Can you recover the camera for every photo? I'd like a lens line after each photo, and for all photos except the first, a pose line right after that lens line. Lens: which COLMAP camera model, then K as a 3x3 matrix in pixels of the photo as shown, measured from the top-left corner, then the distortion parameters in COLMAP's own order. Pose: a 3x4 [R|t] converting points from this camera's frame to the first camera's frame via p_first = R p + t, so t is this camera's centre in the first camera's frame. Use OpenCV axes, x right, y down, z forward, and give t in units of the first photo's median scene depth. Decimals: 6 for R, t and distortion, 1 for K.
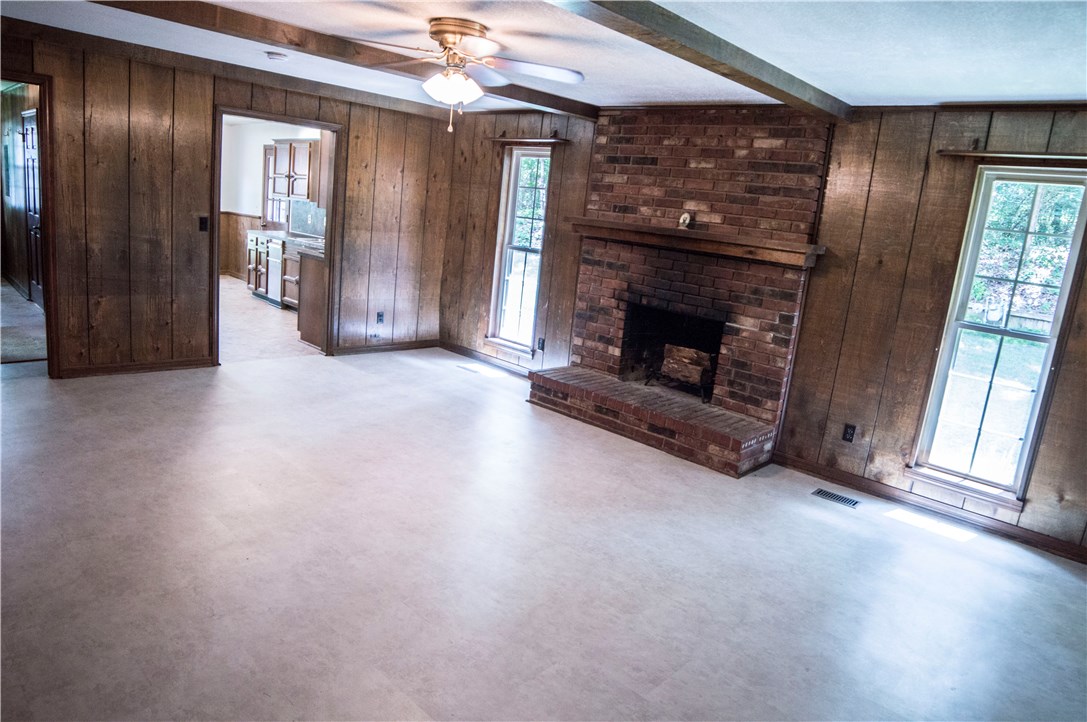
lens RADIAL K [[681.4, 0, 536.1], [0, 681.4, 360.6], [0, 0, 1]] dist [-0.125169, 0.051412]
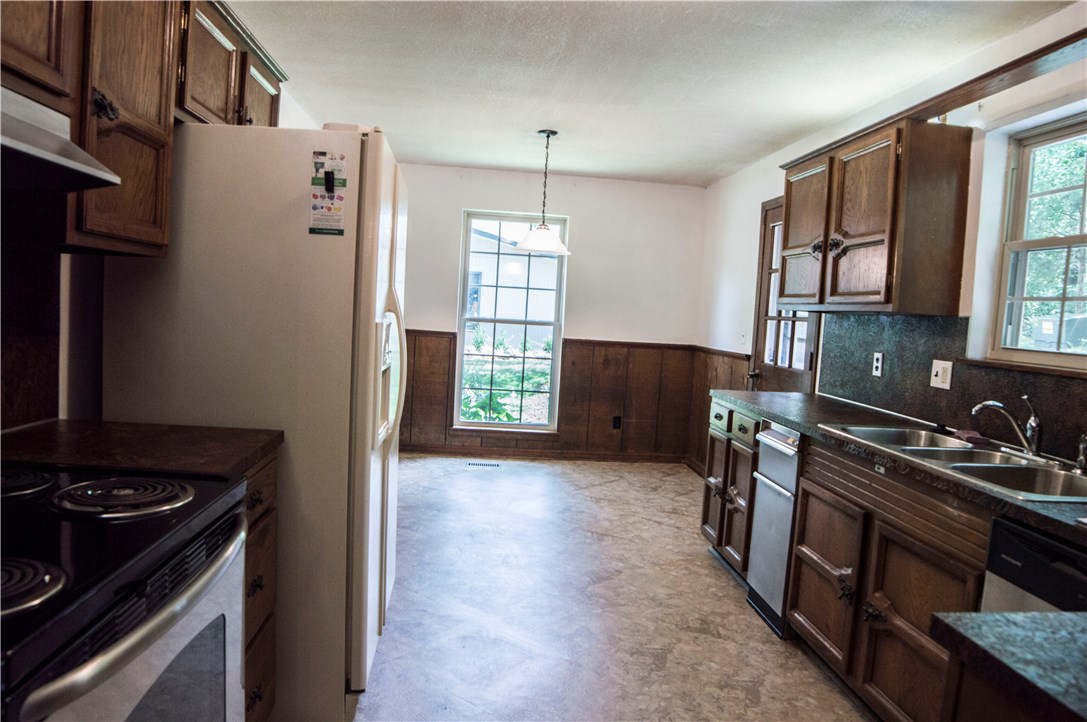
lens RADIAL K [[681.4, 0, 536.1], [0, 681.4, 360.6], [0, 0, 1]] dist [-0.125169, 0.051412]
pose [[0.756037, -0.006304, -0.654499, -0.245718], [-0.123116, 0.980735, -0.151662, -0.138103], [0.642846, 0.195242, 0.740695, 0.622088]]
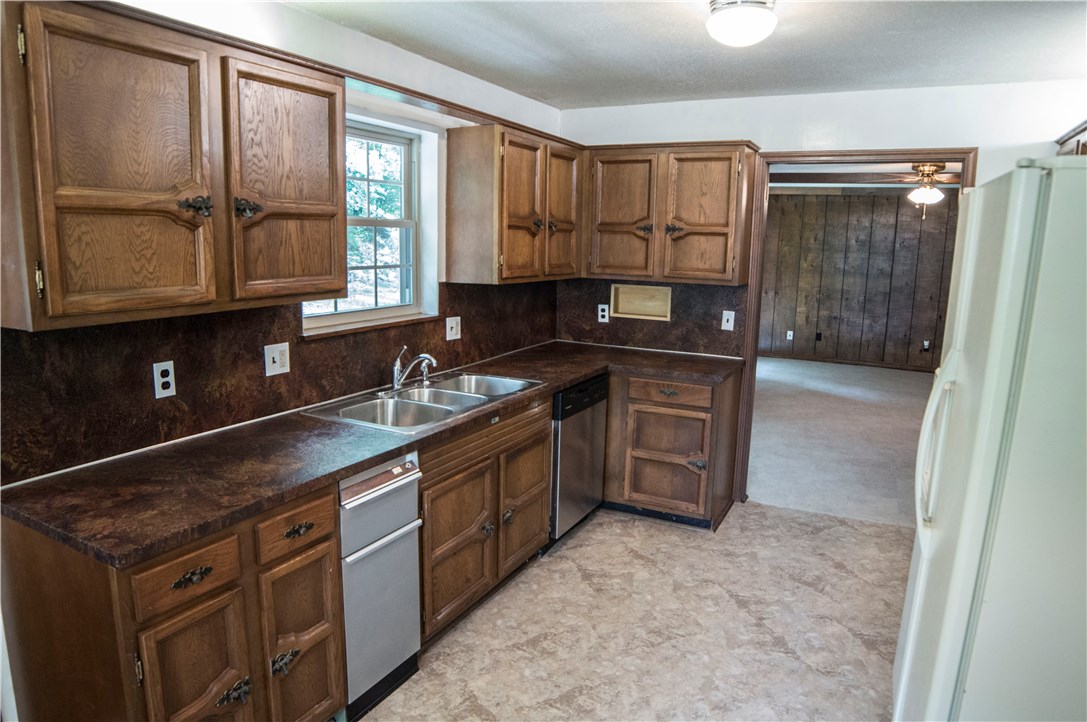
lens RADIAL K [[681.4, 0, 536.1], [0, 681.4, 360.6], [0, 0, 1]] dist [-0.125169, 0.051412]
pose [[-0.271976, -0.269088, 0.923916, -0.575197], [0.162462, 0.933487, 0.319700, -0.266062], [-0.948491, 0.237052, -0.210169, 0.908546]]
